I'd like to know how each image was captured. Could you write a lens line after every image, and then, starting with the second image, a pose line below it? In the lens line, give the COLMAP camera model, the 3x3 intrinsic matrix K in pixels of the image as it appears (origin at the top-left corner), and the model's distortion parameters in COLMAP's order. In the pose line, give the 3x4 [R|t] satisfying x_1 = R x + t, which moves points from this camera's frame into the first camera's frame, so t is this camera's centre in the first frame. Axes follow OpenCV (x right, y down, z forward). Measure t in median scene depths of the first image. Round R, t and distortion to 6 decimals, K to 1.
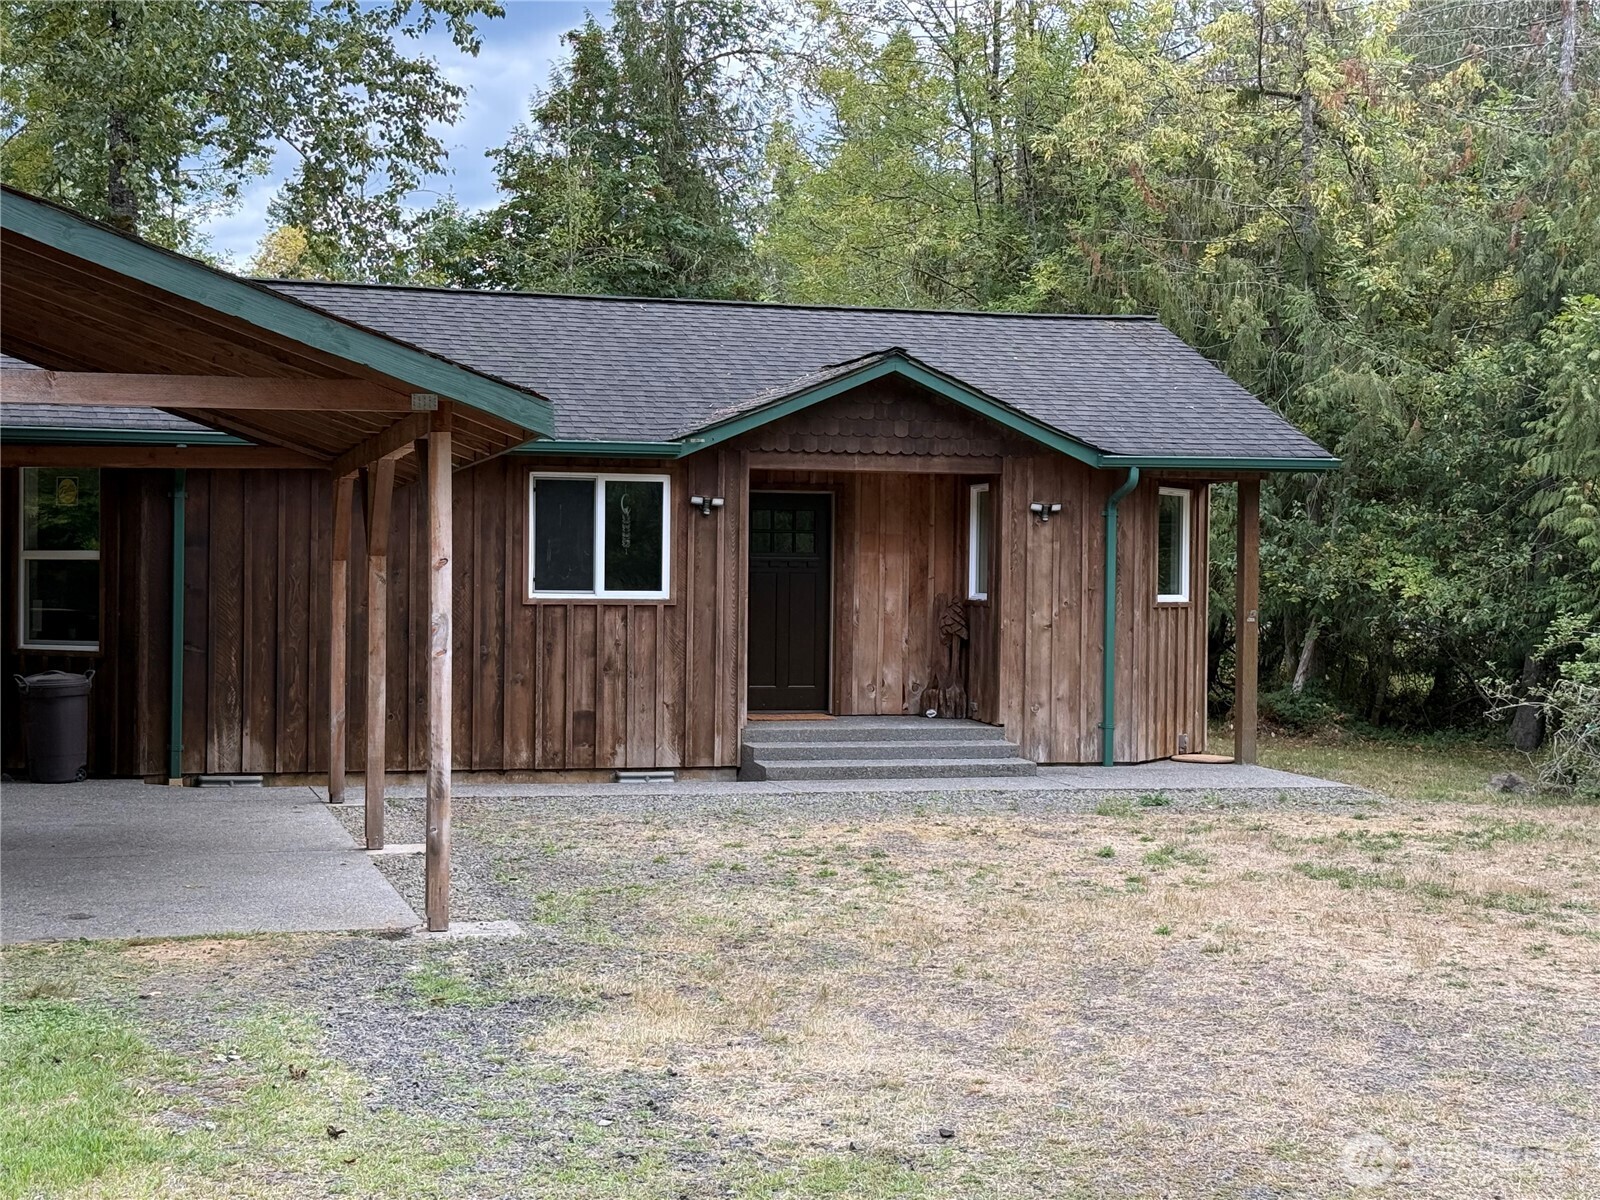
lens RADIAL K [[2444.8, 0, 772.9], [0, 2444.8, 592.5], [0, 0, 1]] dist [0.150067, 0.000000]
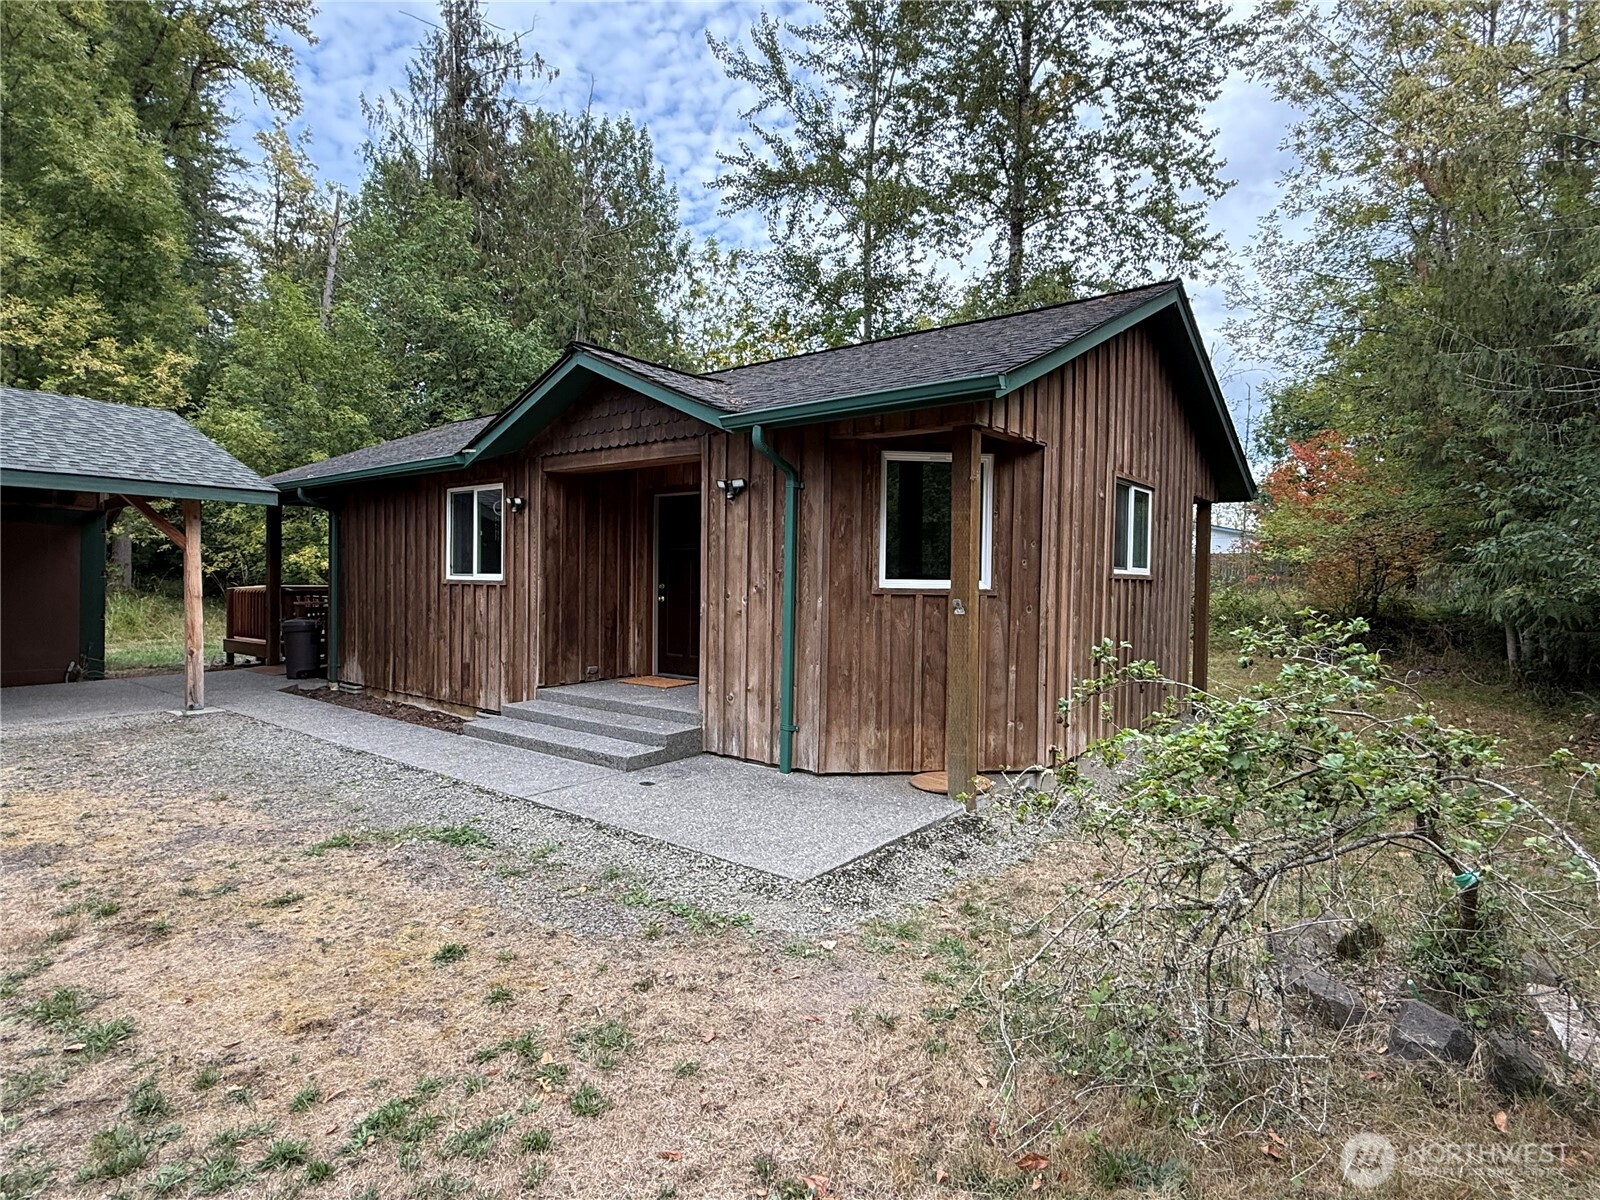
lens RADIAL K [[857.5, 0, 794.4], [0, 857.5, 596.7], [0, 0, 1]] dist [0.000054, -0.001005]
pose [[0.566438, 0.014691, -0.823974, 0.412954], [-0.014705, 0.999862, 0.007718, 0.005611], [0.823973, 0.007744, 0.566576, 0.870777]]
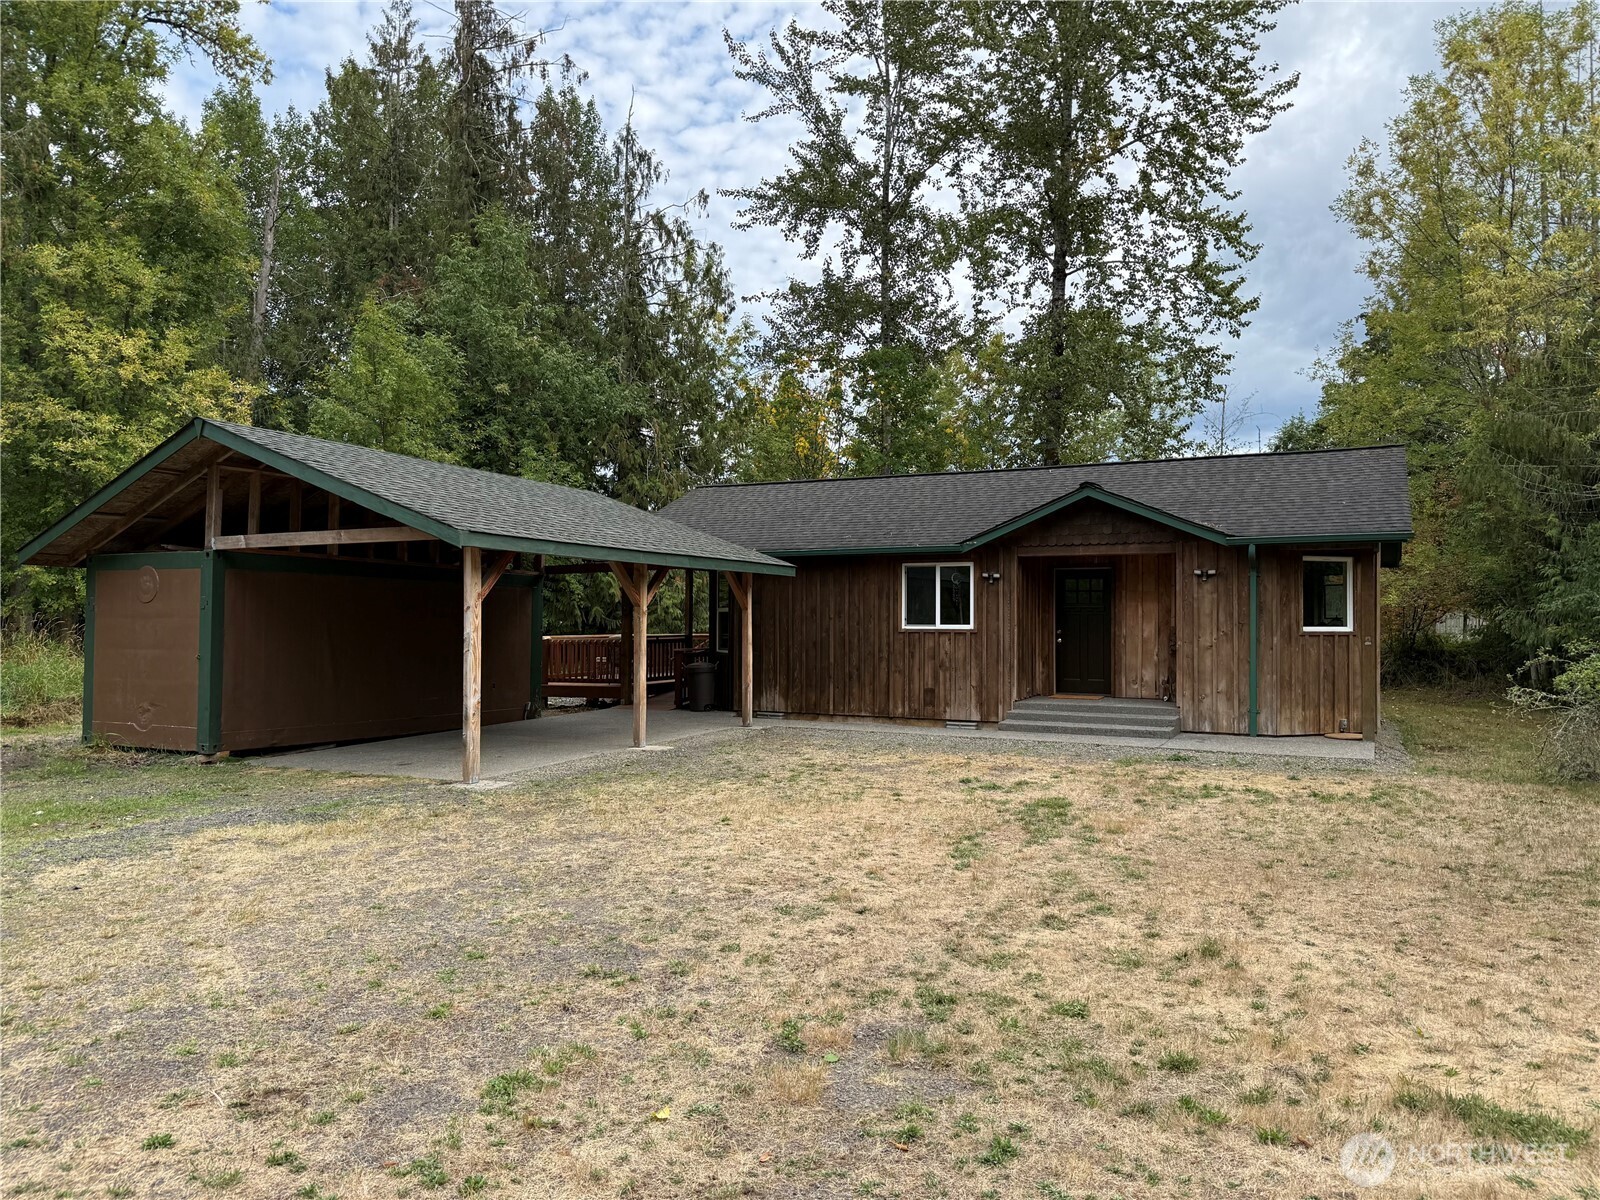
lens RADIAL K [[1178.8, 0, 792.3], [0, 1178.8, 601.7], [0, 0, 1]] dist [0.047536, -0.039082]
pose [[0.729992, -0.016985, -0.683245, 0.463754], [-0.000744, 0.999671, -0.025645, 0.004881], [0.683455, 0.019229, 0.729739, 0.259256]]
